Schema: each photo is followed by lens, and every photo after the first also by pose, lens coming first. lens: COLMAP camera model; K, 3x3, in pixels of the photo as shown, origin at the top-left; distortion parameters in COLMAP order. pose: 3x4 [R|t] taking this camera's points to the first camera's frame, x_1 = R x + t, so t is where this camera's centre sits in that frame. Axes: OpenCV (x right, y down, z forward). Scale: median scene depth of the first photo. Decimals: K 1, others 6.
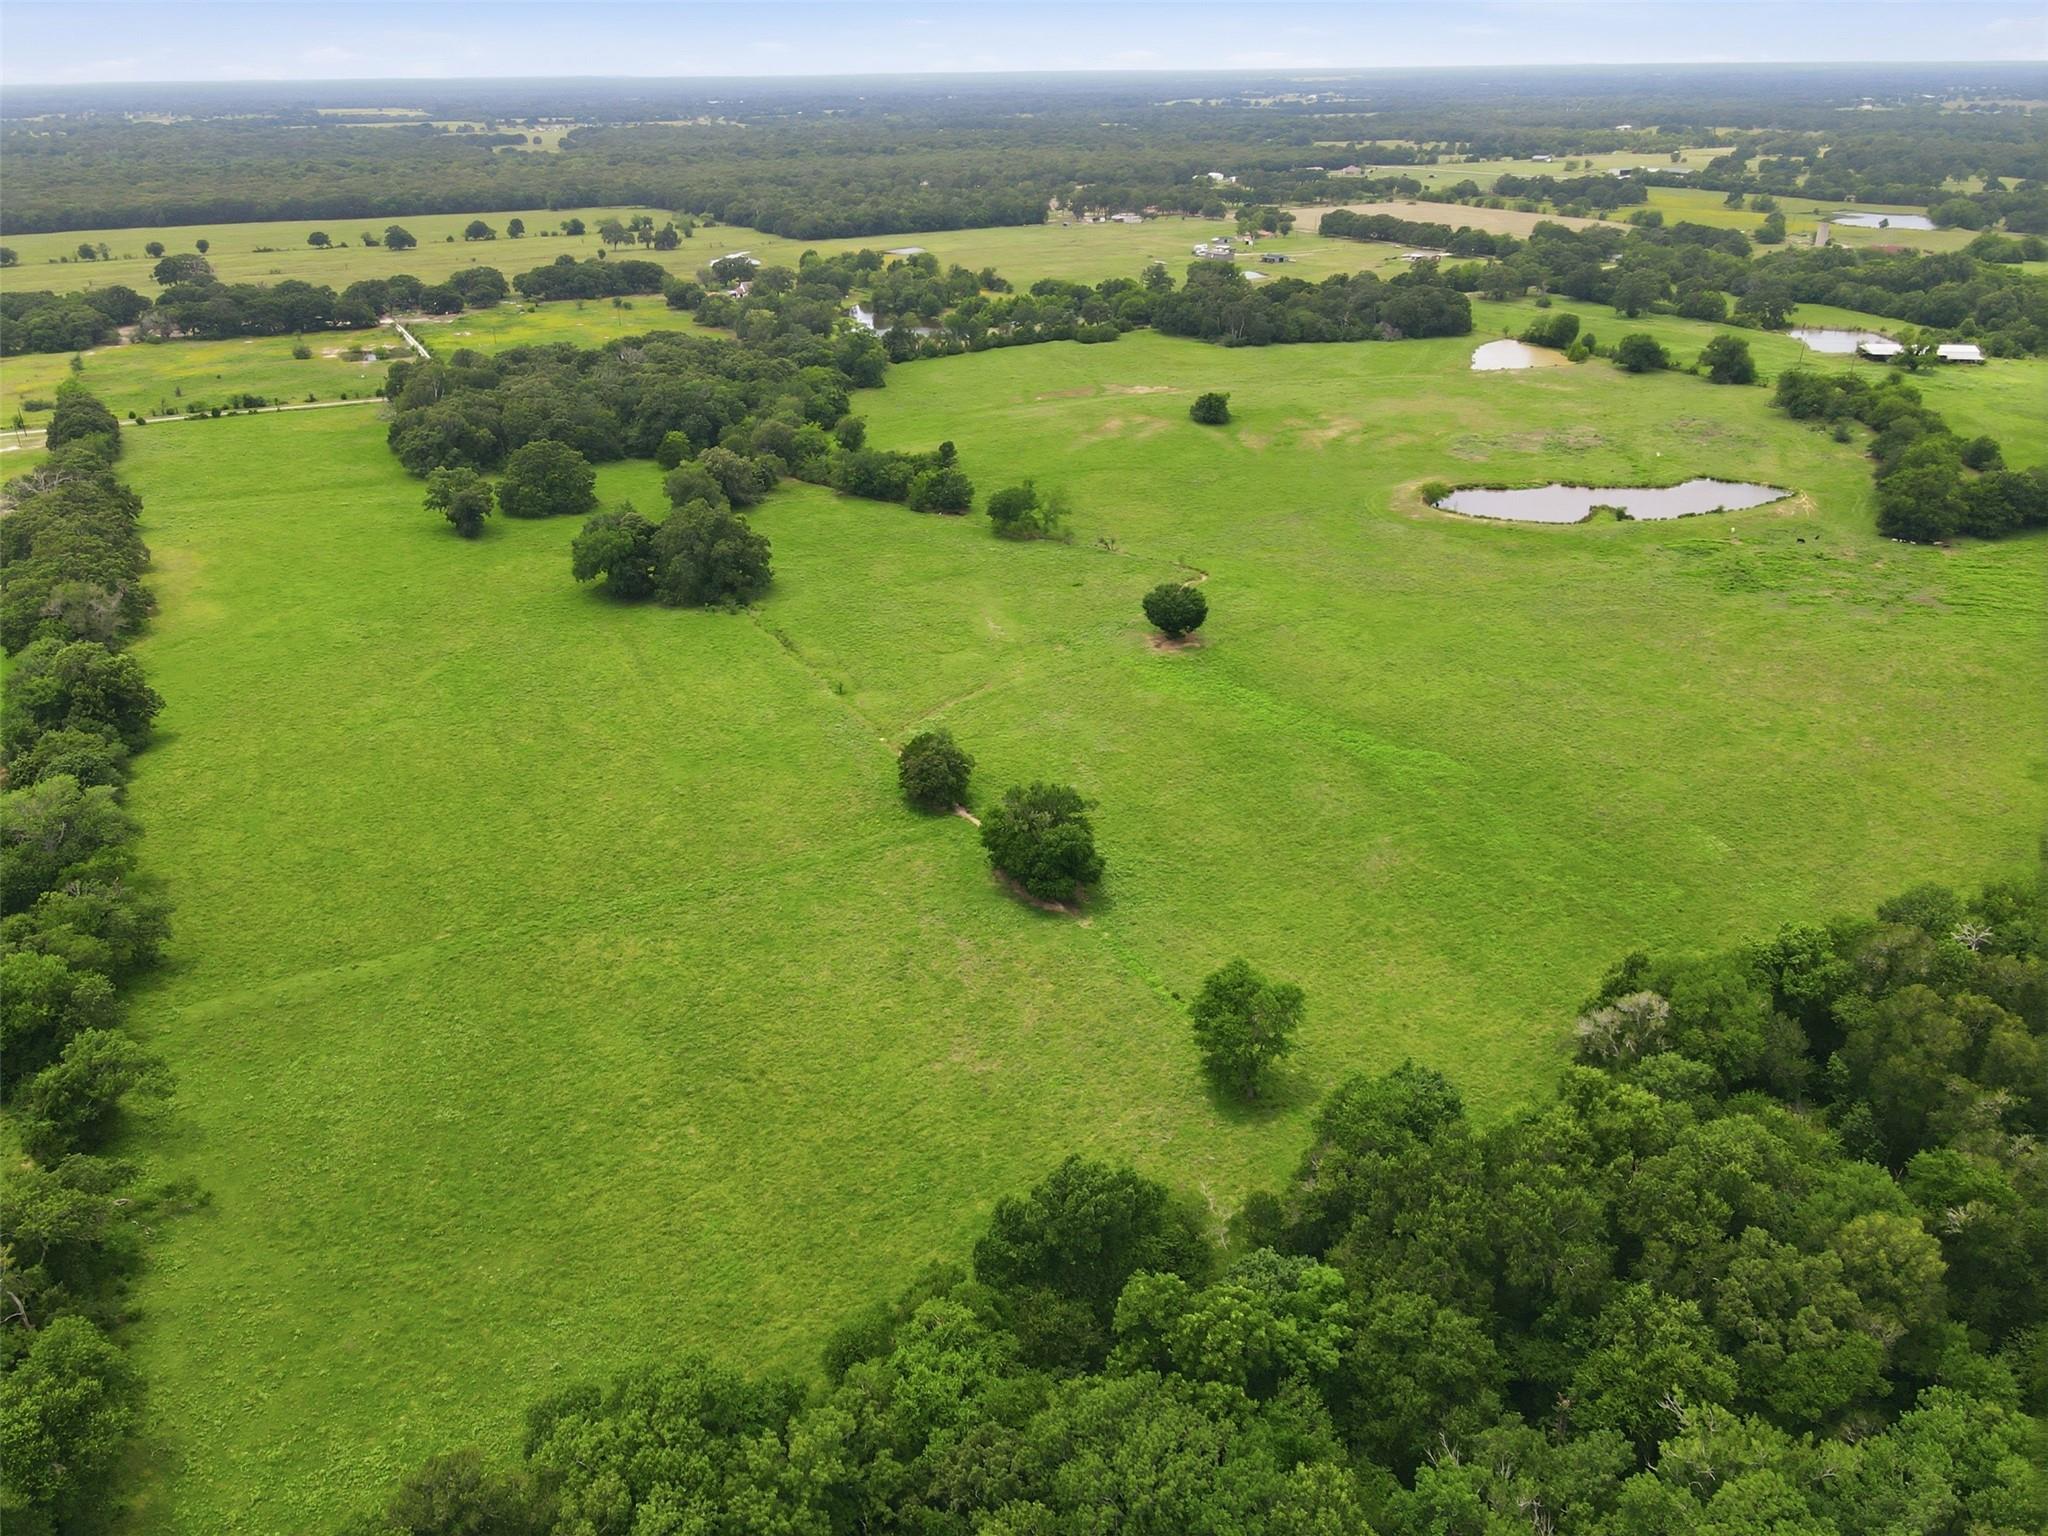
lens RADIAL K [[1472.1, 0, 1025.0], [0, 1472.1, 755.5], [0, 0, 1]] dist [-0.000754, 0.017022]
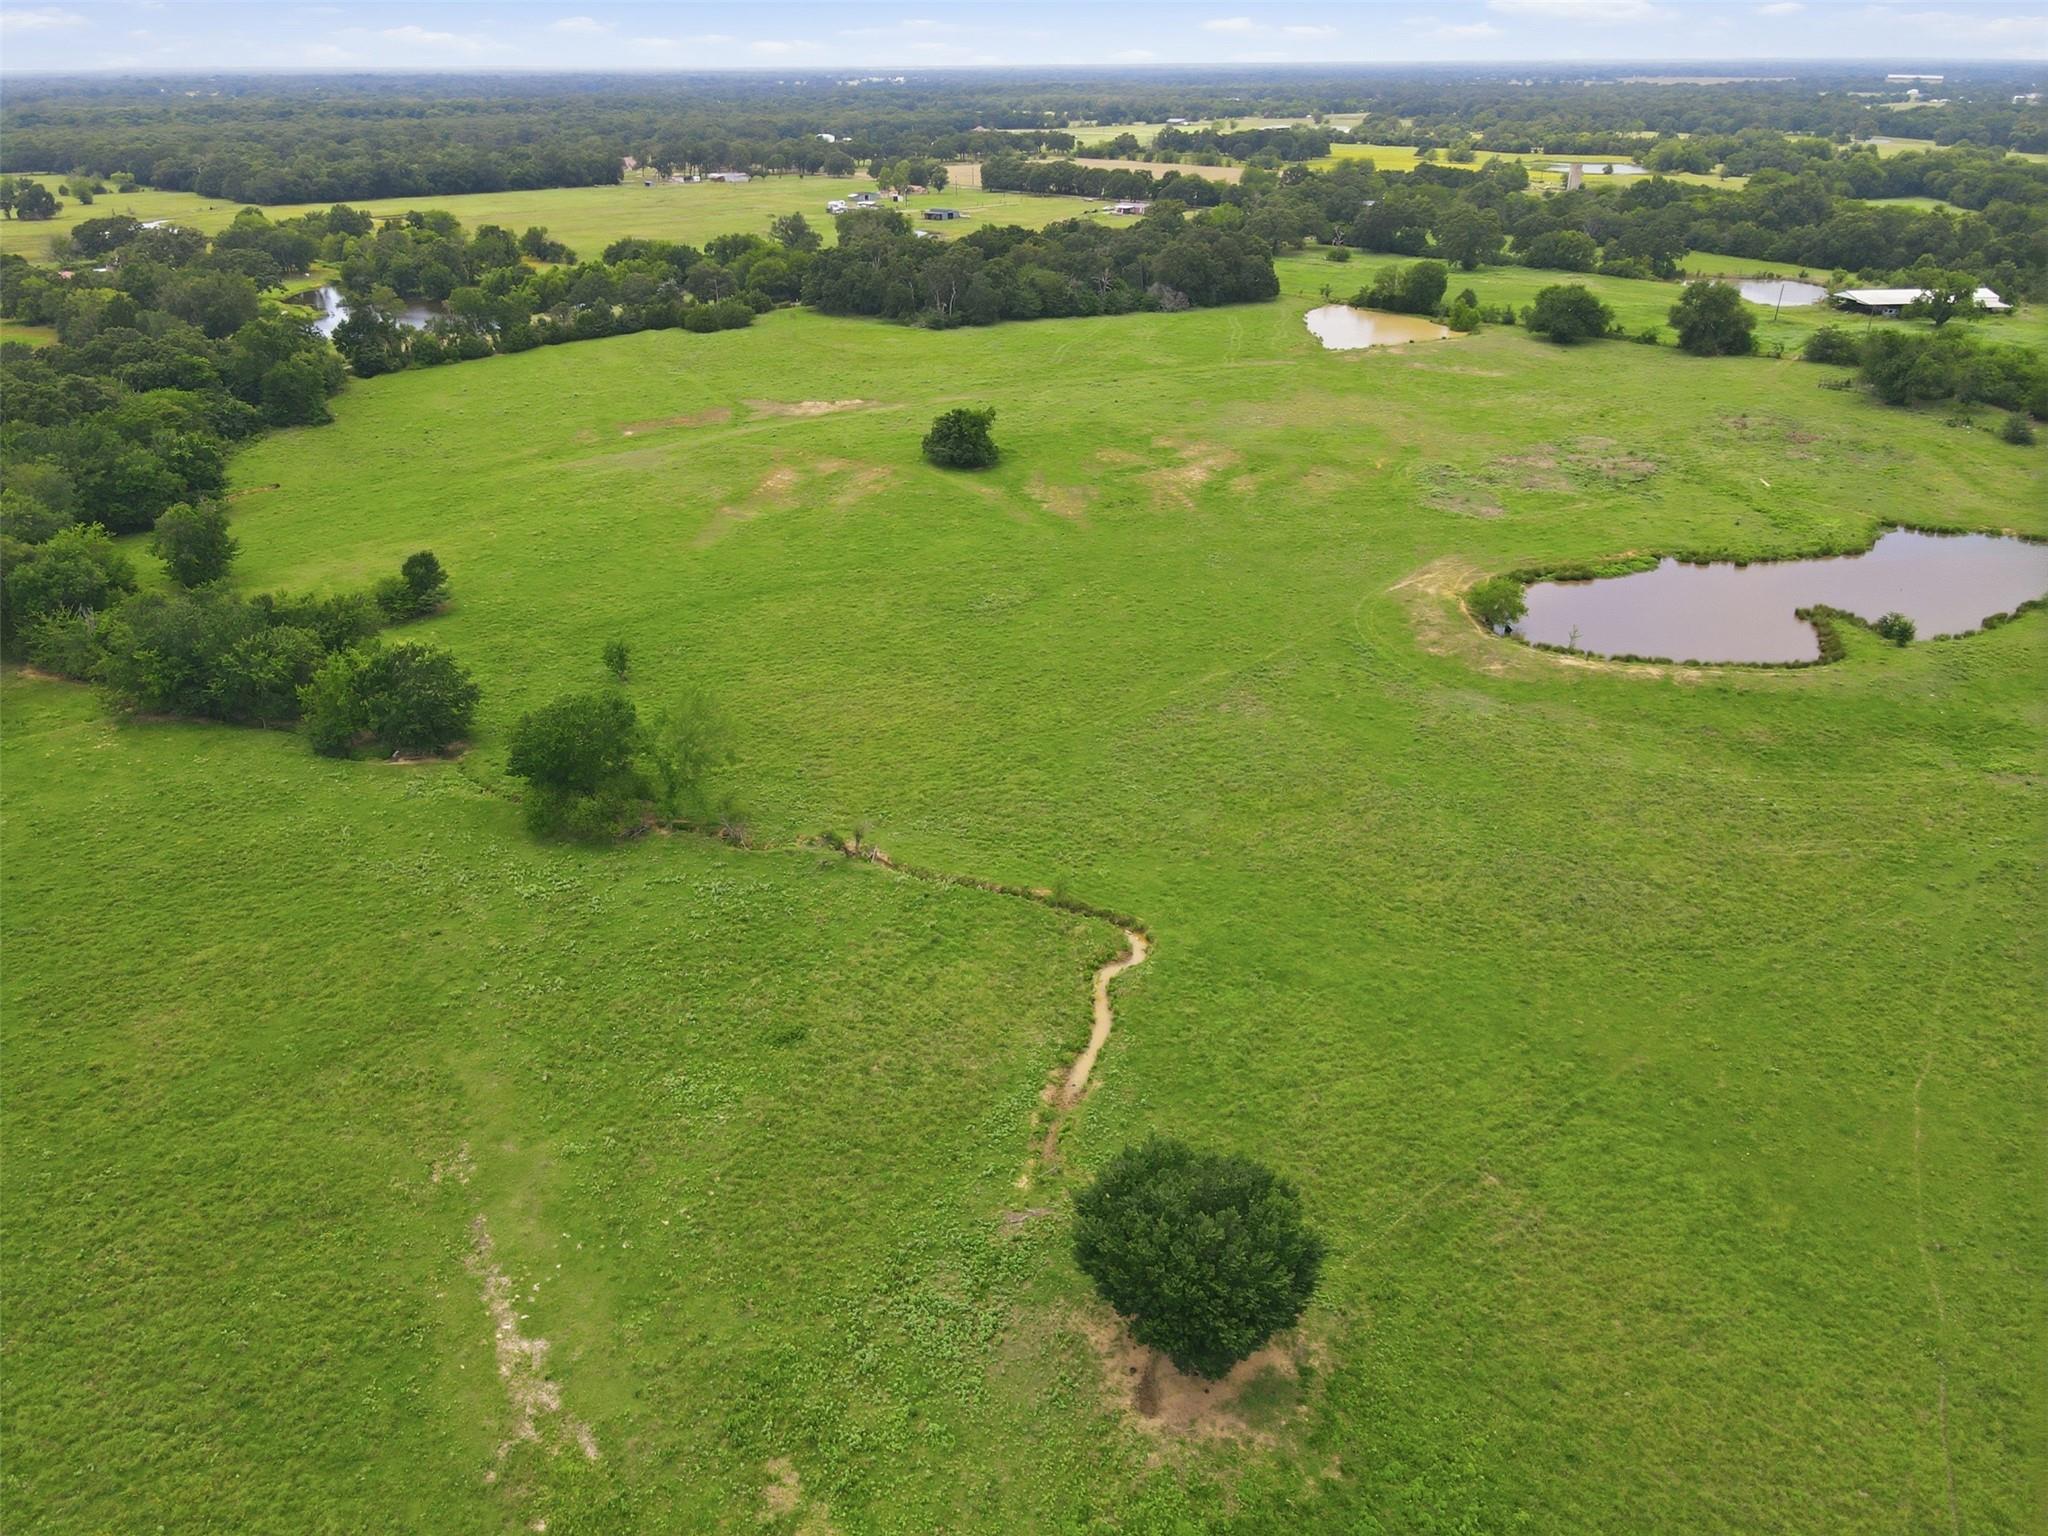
lens RADIAL K [[1472.1, 0, 1011.5], [0, 1472.1, 782.7], [0, 0, 1]] dist [-0.000754, 0.017022]
pose [[0.968449, -0.104747, 0.226129, 0.008632], [0.100800, 0.994485, 0.028963, -0.100626], [-0.227916, -0.005256, 0.973667, 0.382097]]
